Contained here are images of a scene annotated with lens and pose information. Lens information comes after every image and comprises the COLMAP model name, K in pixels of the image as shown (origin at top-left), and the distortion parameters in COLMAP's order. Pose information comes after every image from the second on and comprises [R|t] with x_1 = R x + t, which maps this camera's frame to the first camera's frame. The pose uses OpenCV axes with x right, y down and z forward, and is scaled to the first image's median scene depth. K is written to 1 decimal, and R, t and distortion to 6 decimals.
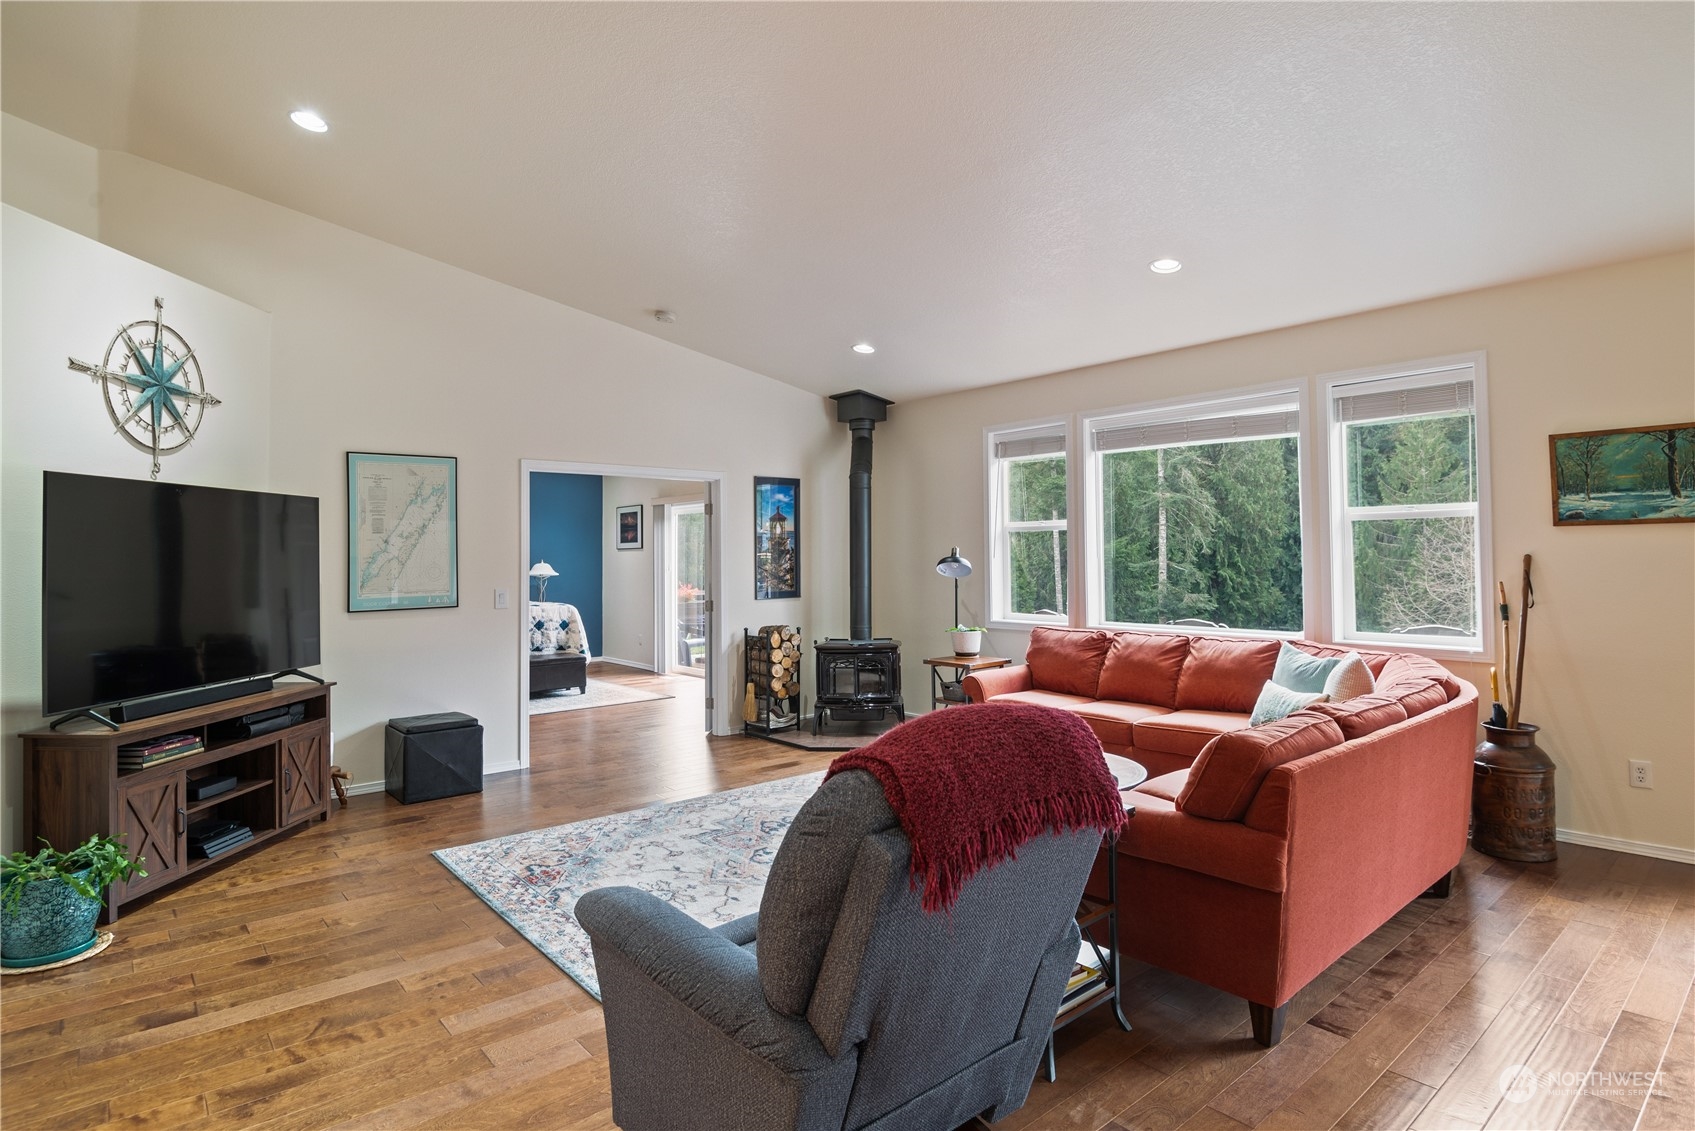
lens RADIAL K [[882.0, 0, 849.8], [0, 882.0, 547.6], [0, 0, 1]] dist [-0.004572, -0.001167]
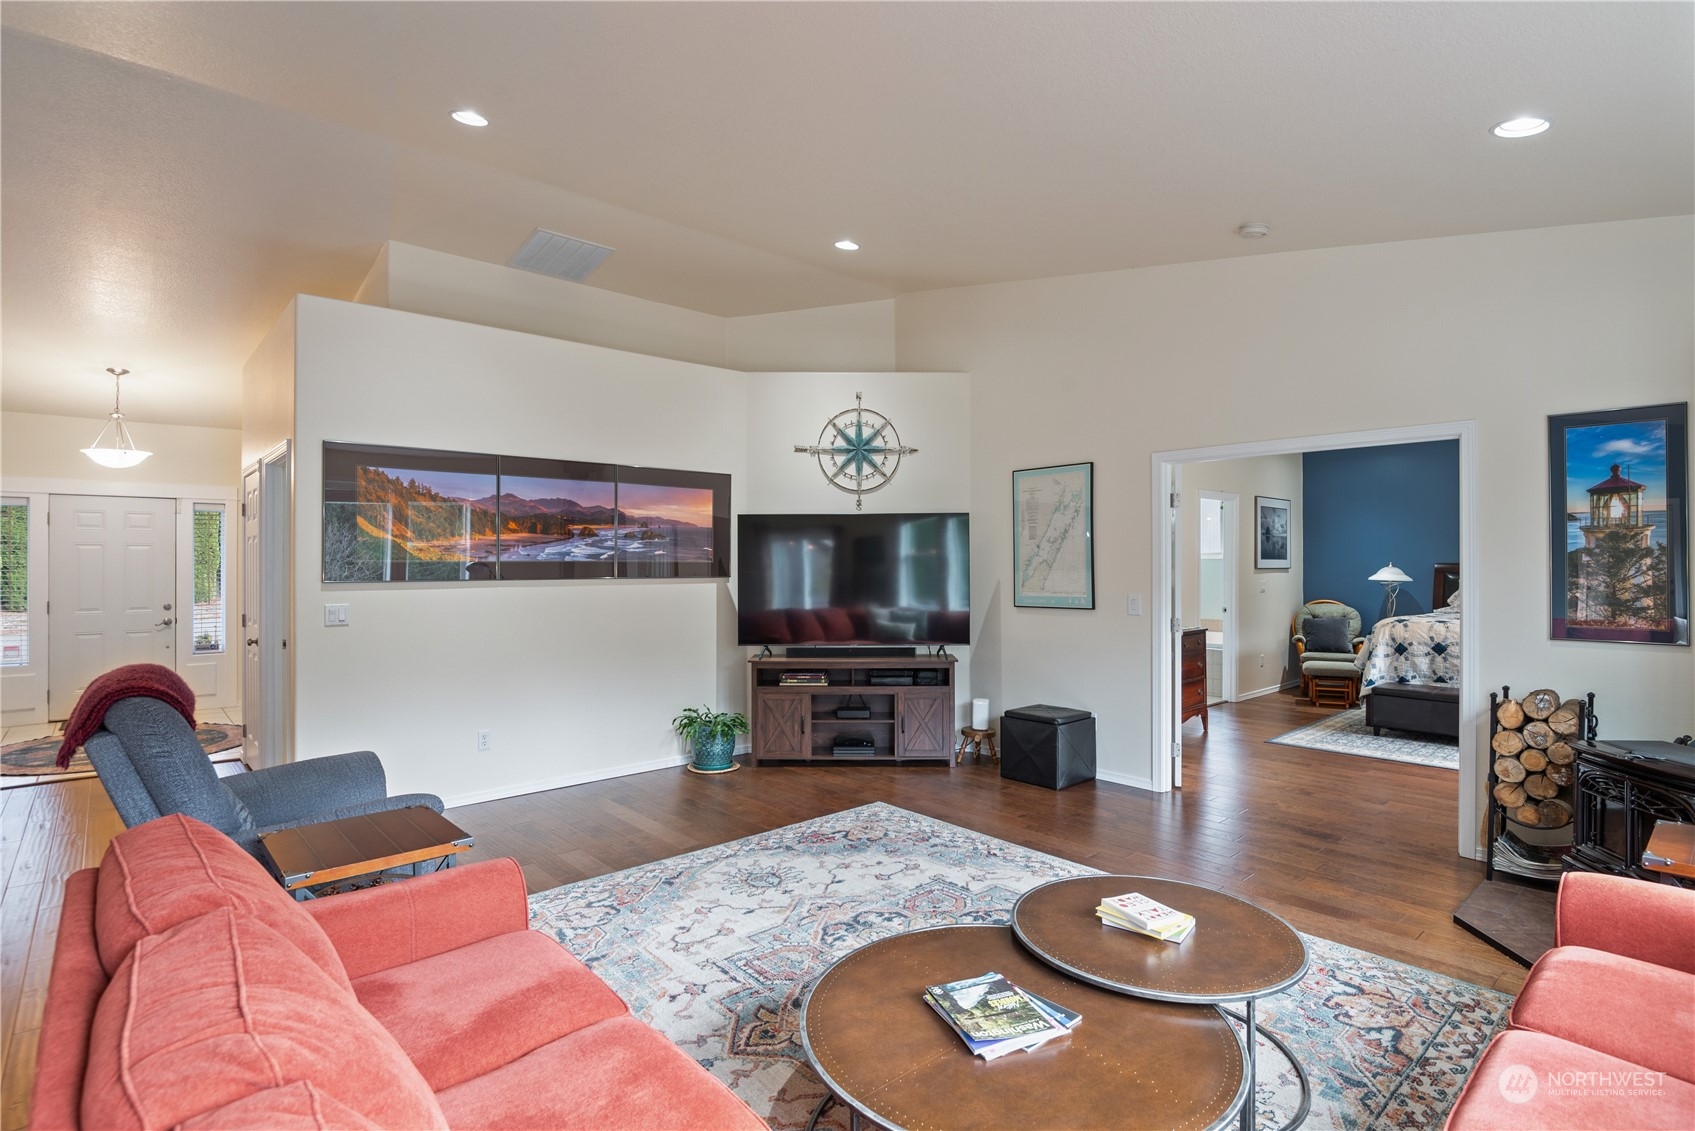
lens RADIAL K [[830.6, 0, 846.8], [0, 830.6, 568.8], [0, 0, 1]] dist [-0.019594, -0.000277]
pose [[0.021214, 0.018892, -0.999596, 0.647247], [0.013195, 0.999729, 0.019174, -0.001842], [0.999688, -0.013596, 0.020959, 0.895187]]
